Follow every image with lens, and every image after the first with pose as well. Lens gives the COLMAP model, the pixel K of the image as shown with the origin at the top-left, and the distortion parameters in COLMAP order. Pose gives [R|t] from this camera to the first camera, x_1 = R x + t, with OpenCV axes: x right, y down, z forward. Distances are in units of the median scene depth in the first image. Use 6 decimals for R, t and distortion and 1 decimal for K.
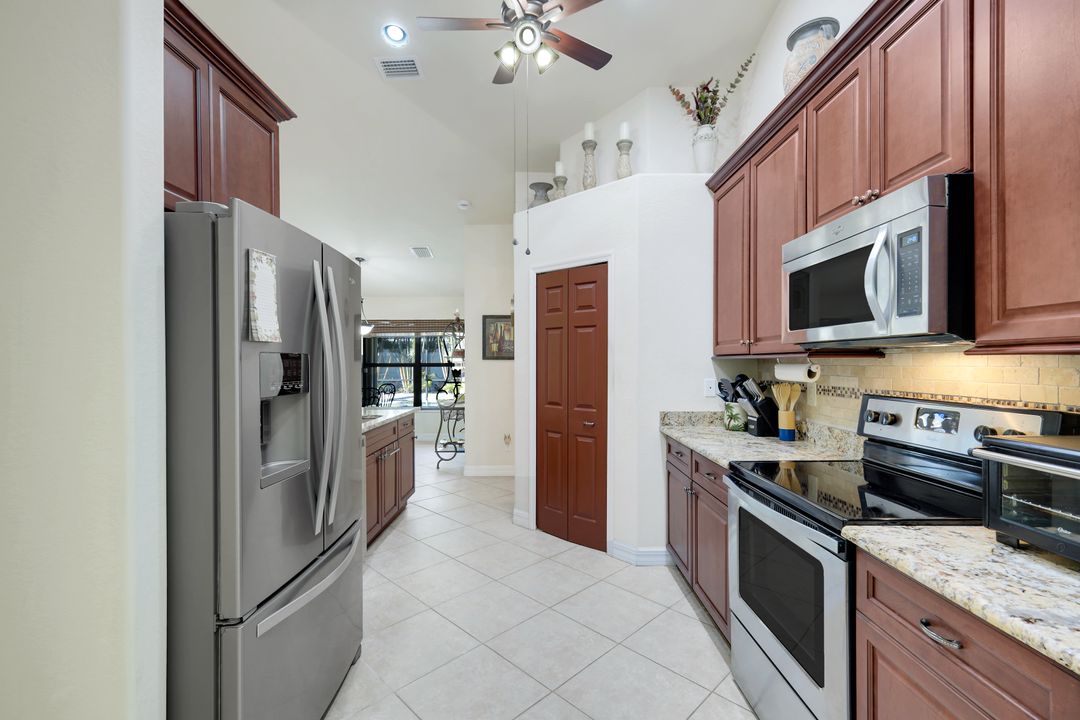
lens RADIAL K [[476.3, 0, 541.5], [0, 476.3, 364.7], [0, 0, 1]] dist [0.001709, 0.000932]
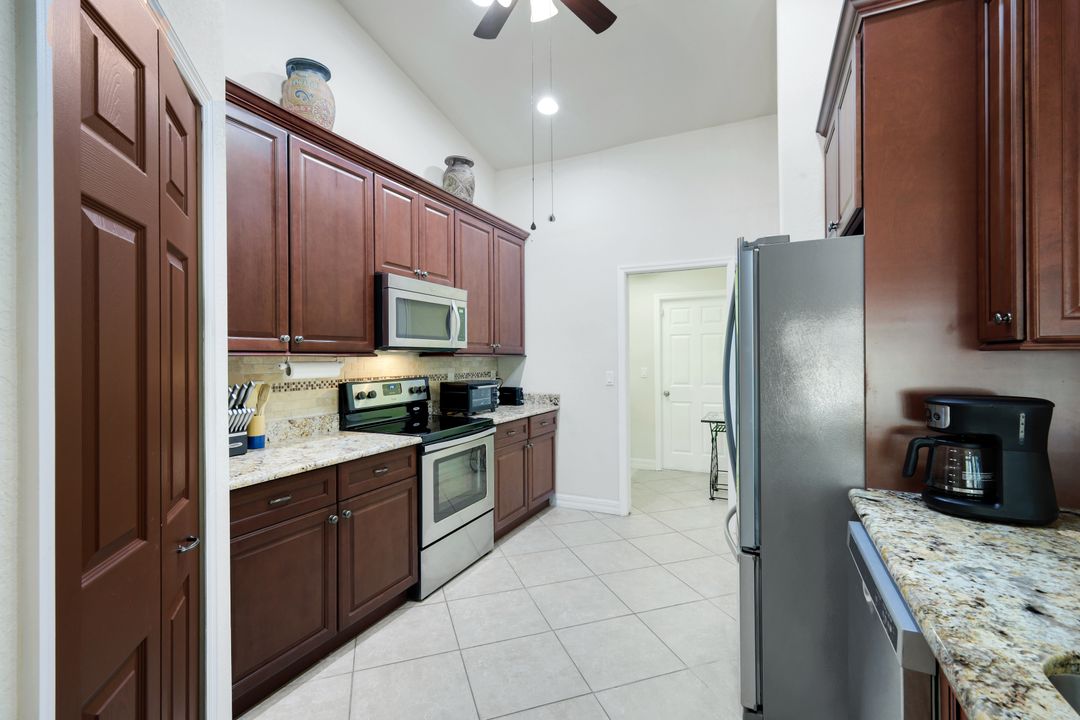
lens RADIAL K [[476.3, 0, 544.1], [0, 476.3, 357.4], [0, 0, 1]] dist [0.001709, 0.000932]
pose [[-0.900459, 0.006530, 0.434892, -0.494719], [0.008943, 0.999954, 0.003503, -0.014012], [-0.434849, 0.007044, -0.900476, 2.123532]]
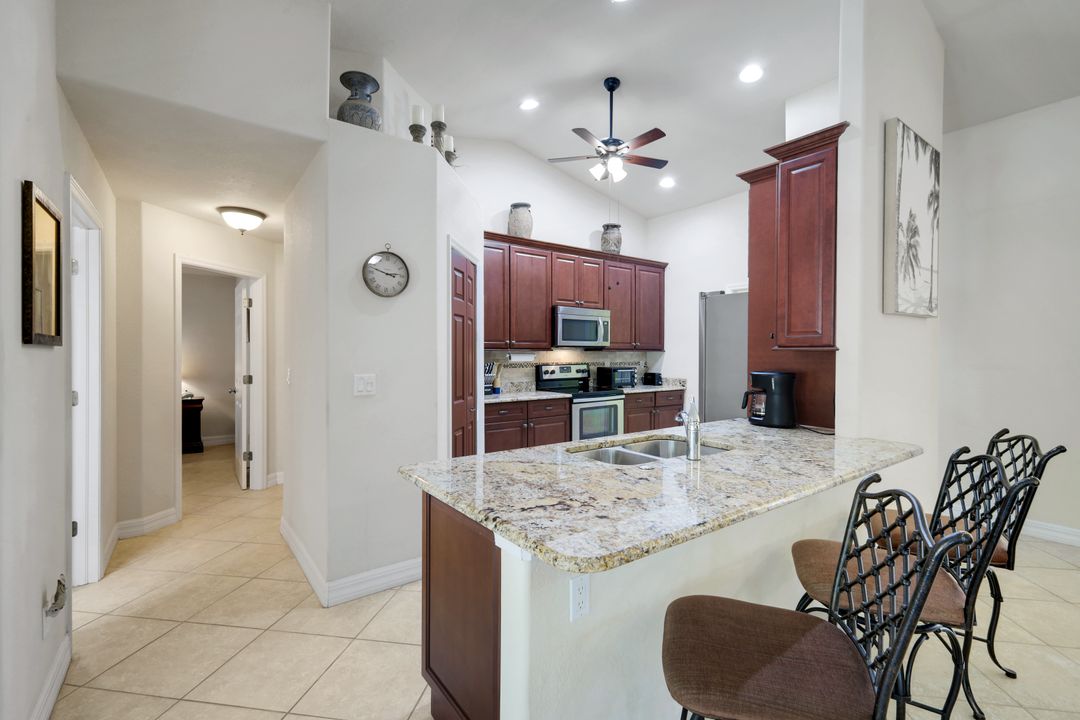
lens RADIAL K [[476.3, 0, 542.4], [0, 476.3, 355.4], [0, 0, 1]] dist [0.001709, 0.000932]
pose [[-0.597344, -0.005601, 0.801965, -1.520493], [0.002731, 0.999956, 0.009018, -0.014585], [-0.801980, 0.007577, -0.597303, 2.689644]]
